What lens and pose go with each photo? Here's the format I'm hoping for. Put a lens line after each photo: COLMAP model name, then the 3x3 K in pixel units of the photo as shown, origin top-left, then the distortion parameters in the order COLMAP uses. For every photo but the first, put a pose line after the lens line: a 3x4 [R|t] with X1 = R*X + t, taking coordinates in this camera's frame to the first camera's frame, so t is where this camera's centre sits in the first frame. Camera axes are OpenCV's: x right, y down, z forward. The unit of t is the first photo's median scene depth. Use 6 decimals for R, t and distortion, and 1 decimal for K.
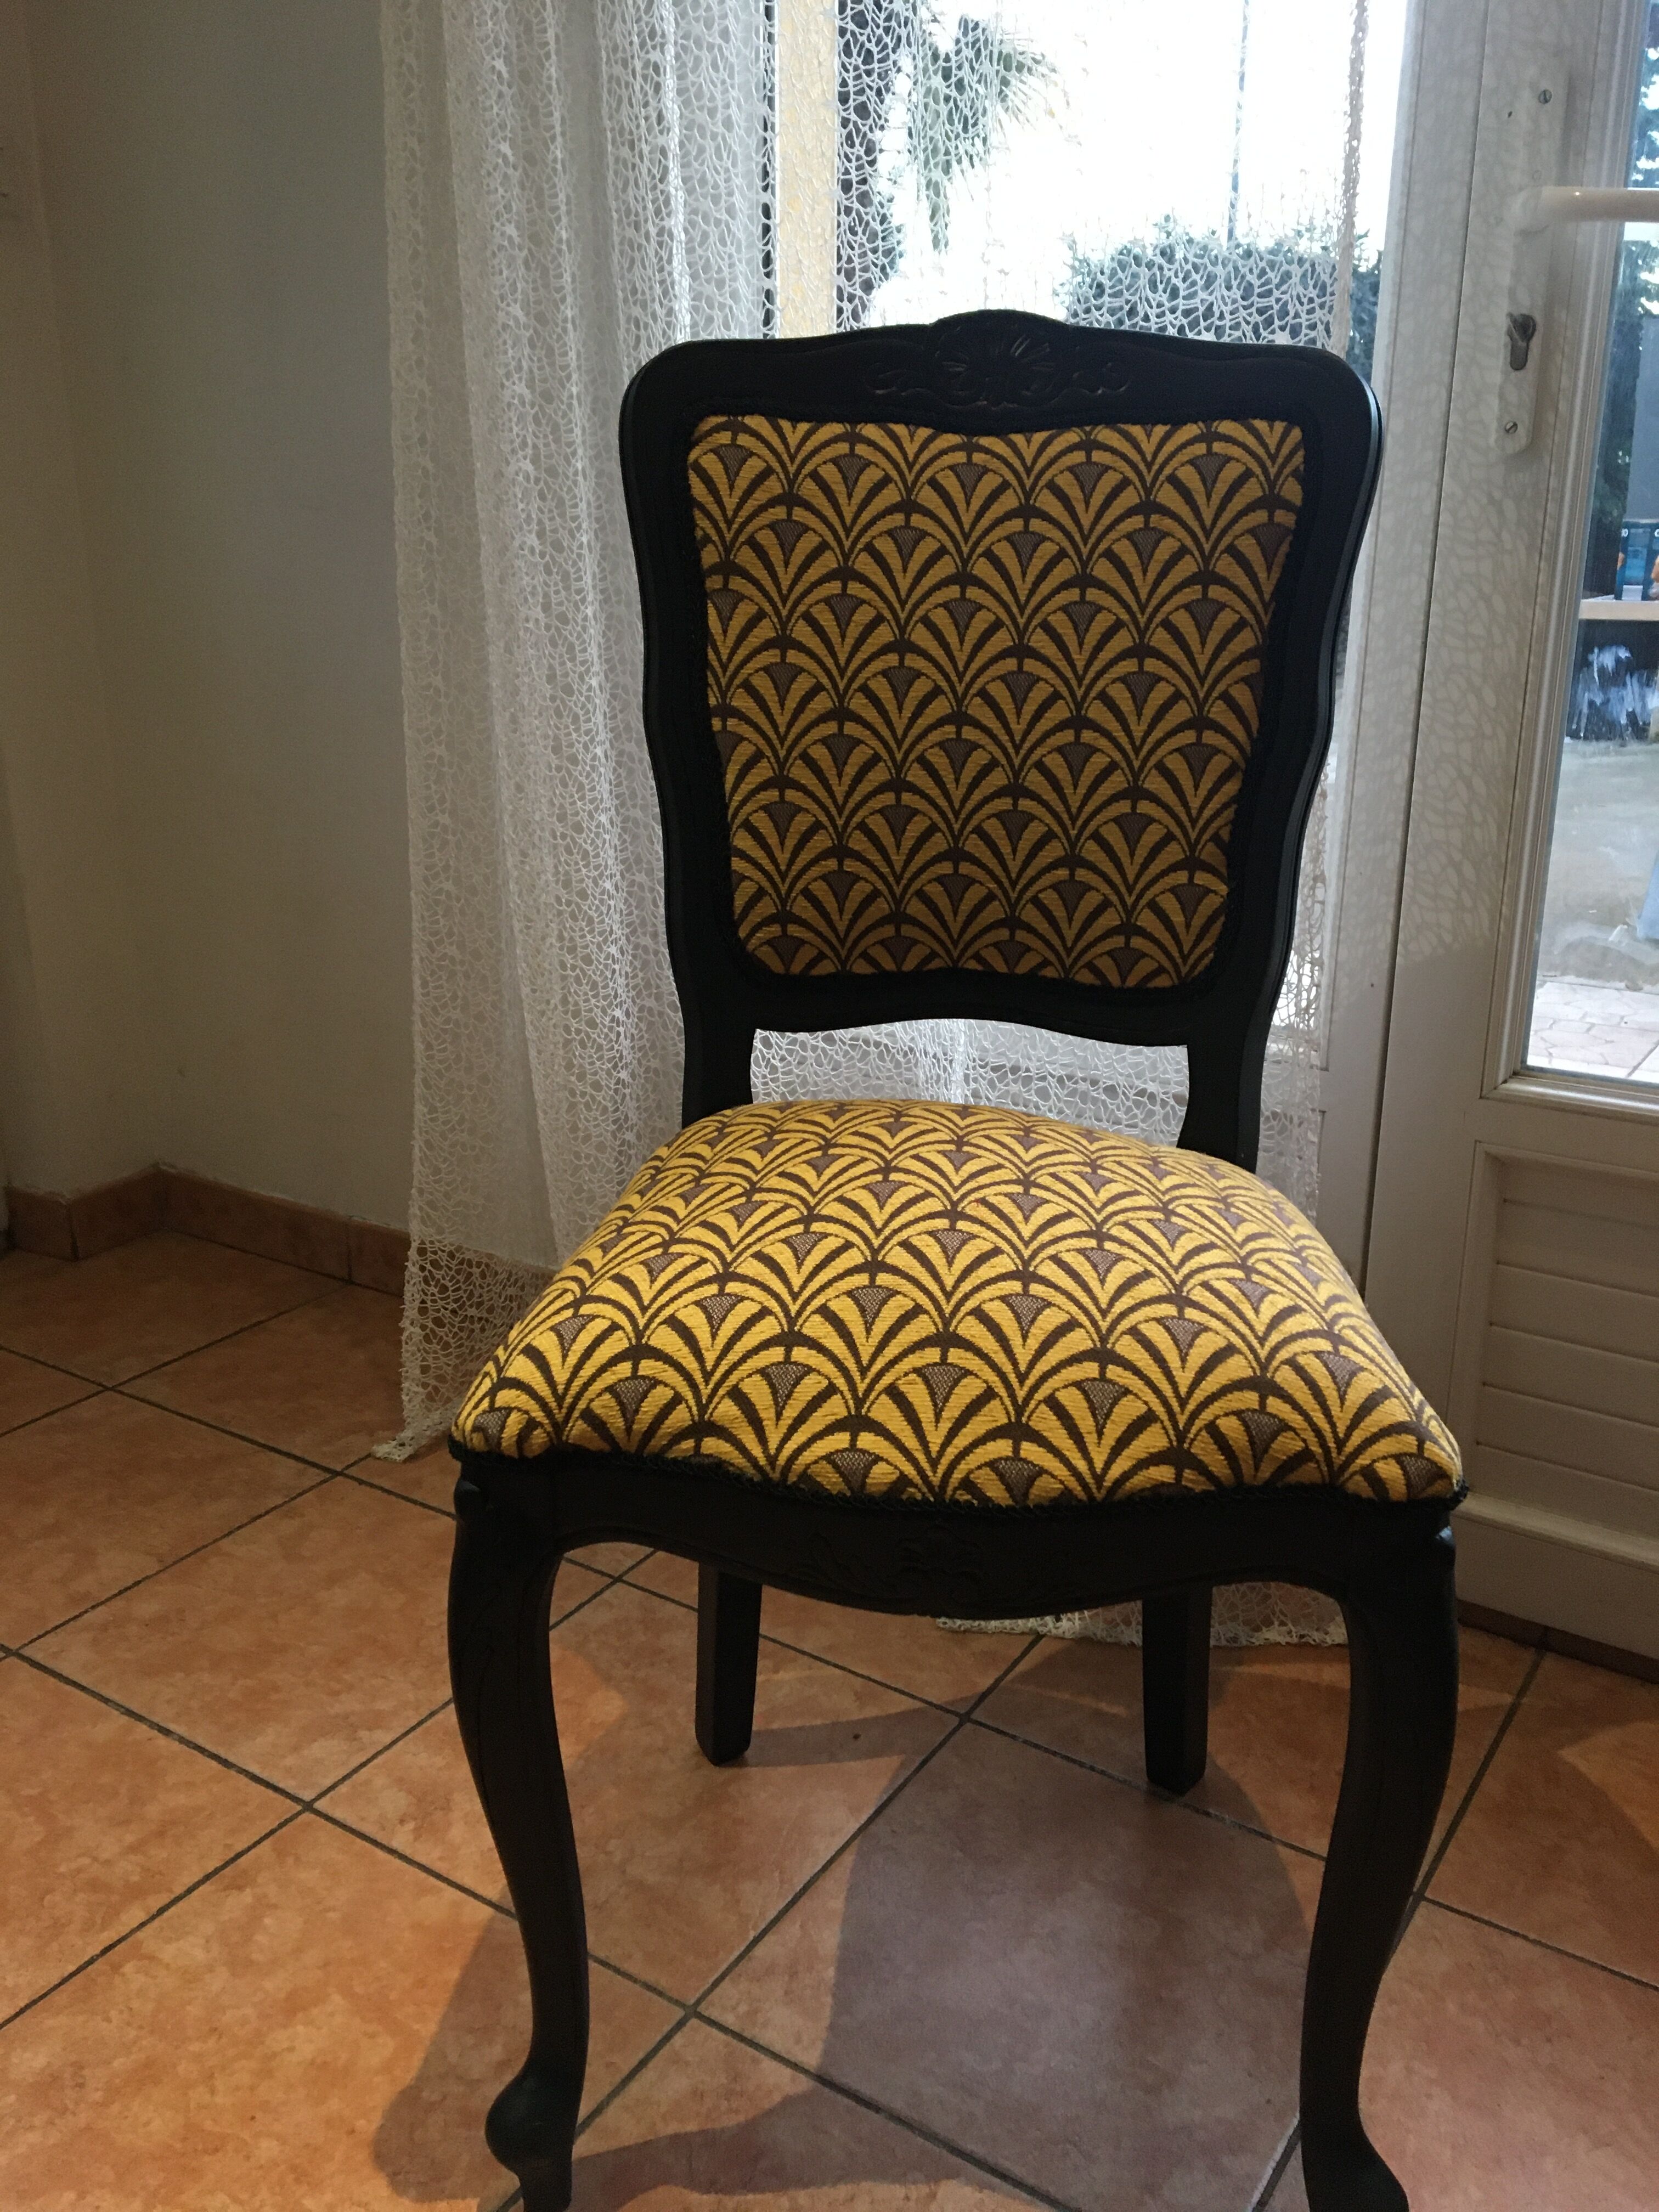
lens RADIAL K [[1870.4, 0, 828.6], [0, 1870.4, 1098.9], [0, 0, 1]] dist [0.062025, -0.092440]
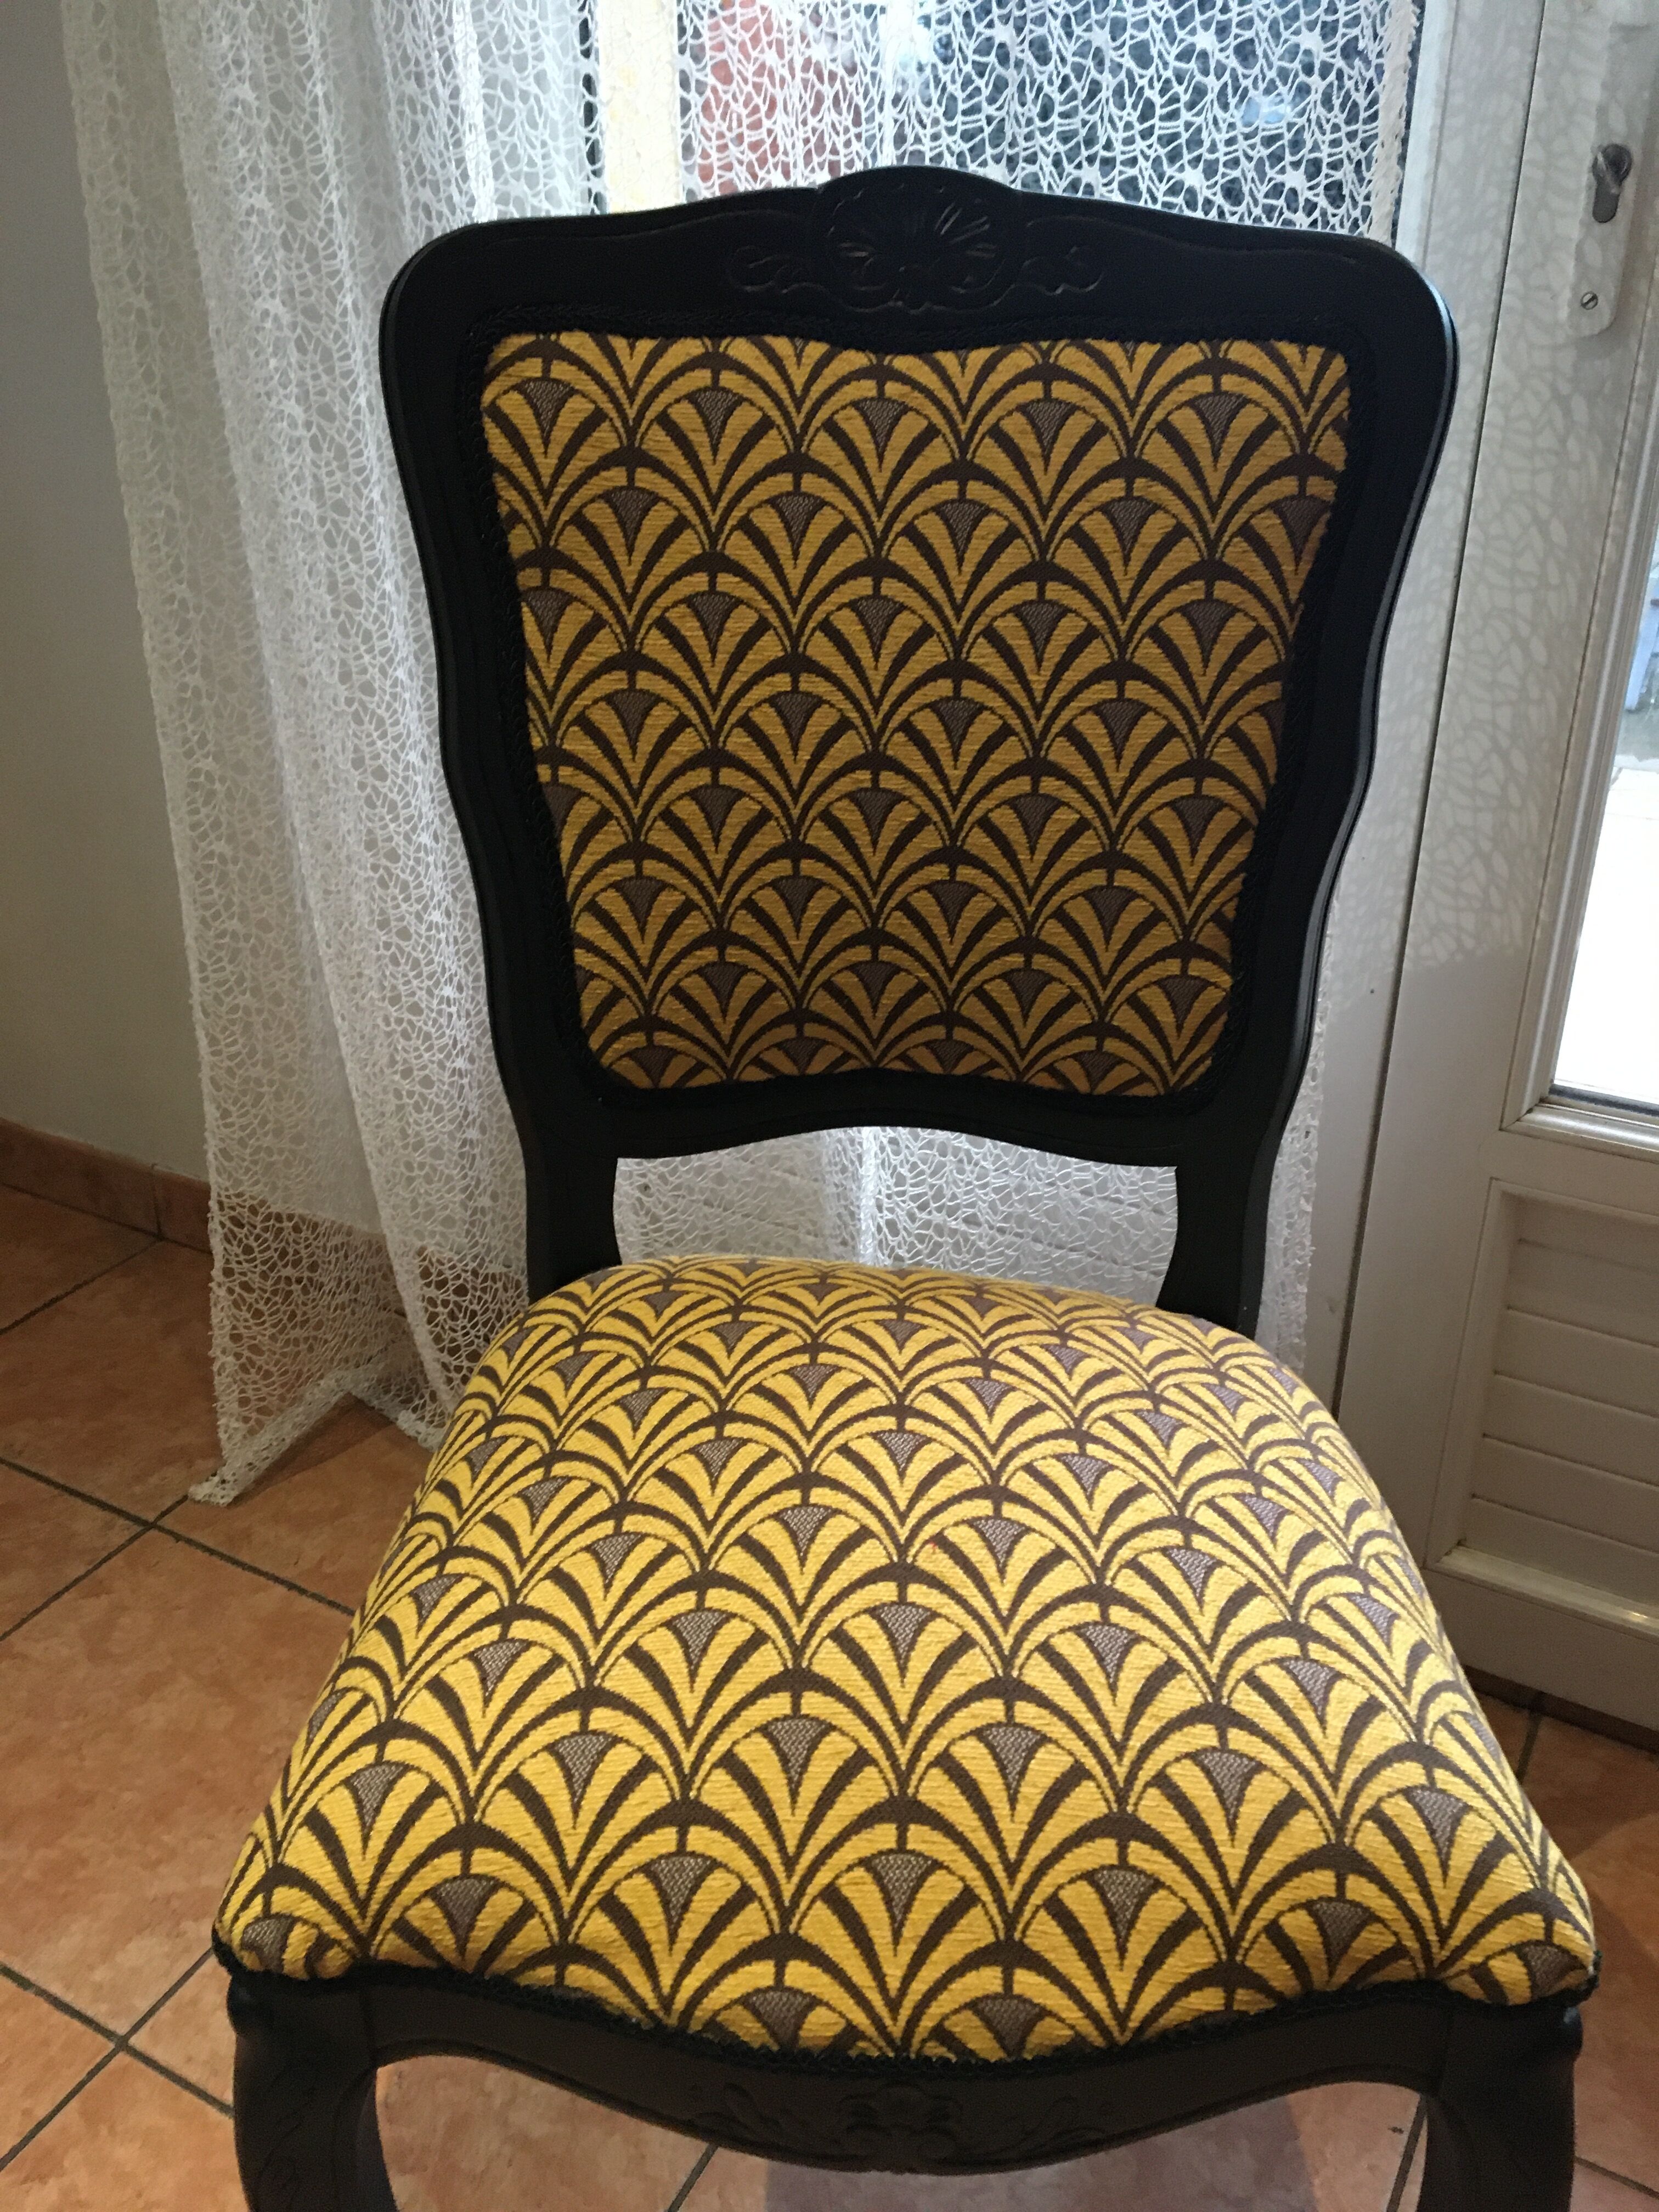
lens RADIAL K [[1870.4, 0, 839.6], [0, 1870.4, 1102.7], [0, 0, 1]] dist [0.062025, -0.092440]
pose [[0.996845, -0.038775, 0.069260, -0.000617], [0.026668, 0.985448, 0.167870, -0.195341], [-0.074761, -0.165493, 0.983373, 0.255814]]
